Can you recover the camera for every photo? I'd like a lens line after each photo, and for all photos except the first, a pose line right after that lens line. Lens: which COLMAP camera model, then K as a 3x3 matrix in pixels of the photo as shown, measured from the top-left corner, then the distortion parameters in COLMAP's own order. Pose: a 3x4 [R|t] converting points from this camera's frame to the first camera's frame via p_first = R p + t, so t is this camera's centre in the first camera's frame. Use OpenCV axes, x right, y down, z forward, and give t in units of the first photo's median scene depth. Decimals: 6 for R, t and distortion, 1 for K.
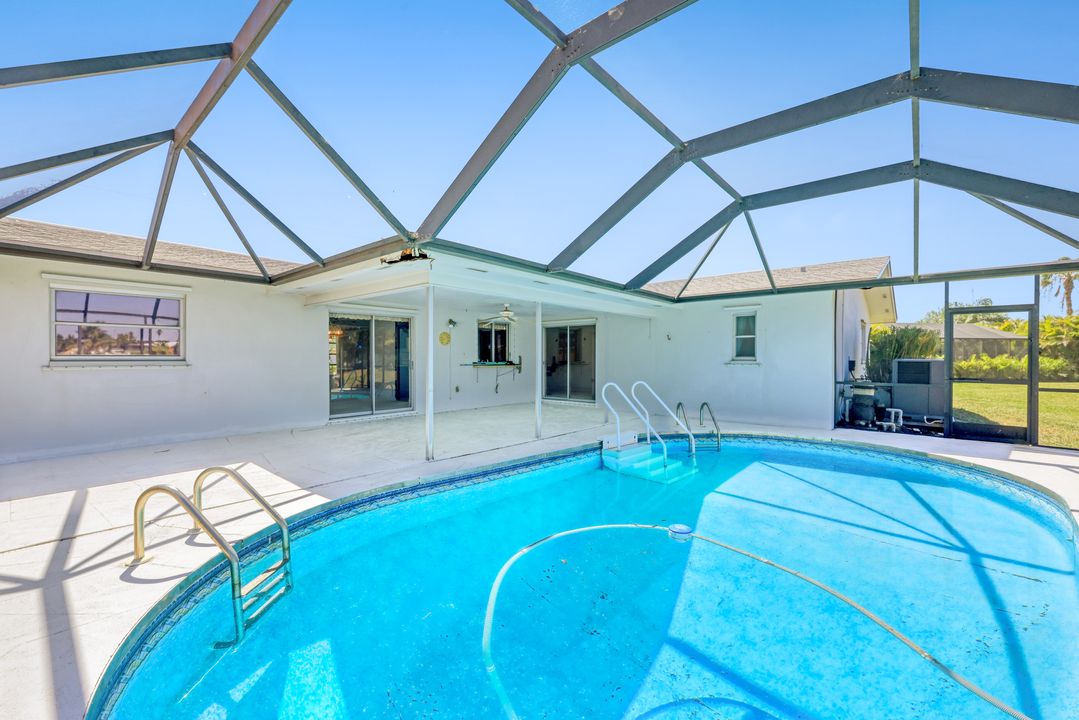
lens RADIAL K [[442.0, 0, 539.2], [0, 442.0, 356.1], [0, 0, 1]] dist [0.000763, 0.000519]
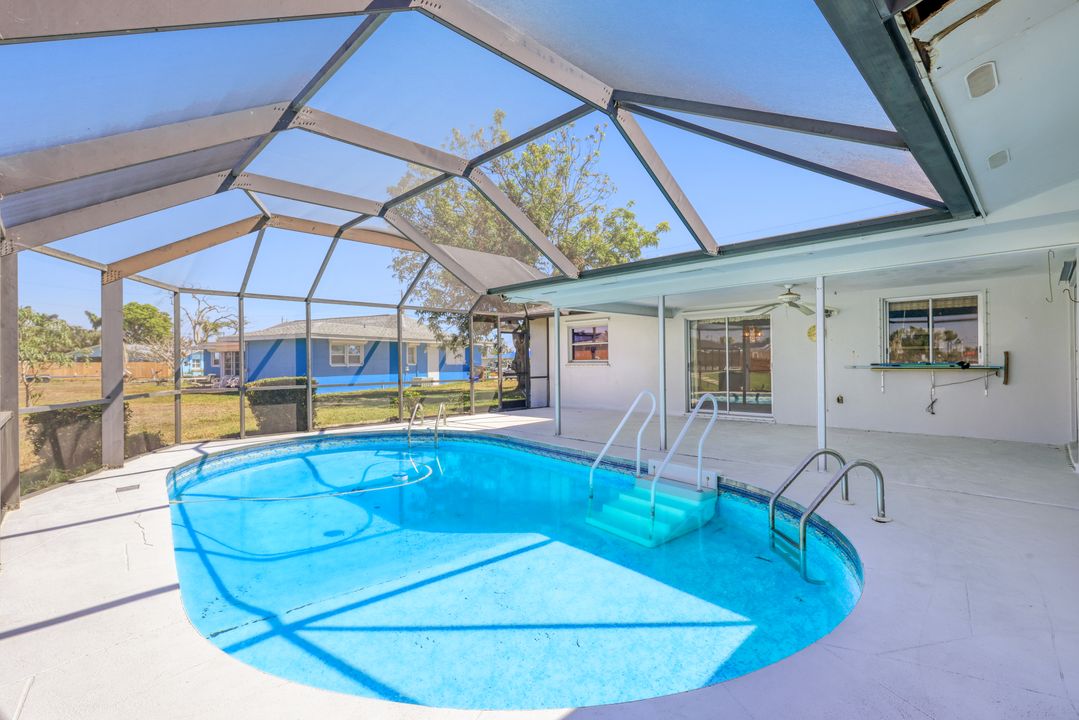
lens RADIAL K [[483.6, 0, 539.5], [0, 483.6, 360.0], [0, 0, 1]] dist [-0.047393, -0.000050]
pose [[-0.102754, 0.004339, -0.994697, 1.304322], [0.013755, 0.999901, 0.002941, -0.001471], [0.994612, -0.013380, -0.102804, 1.151602]]
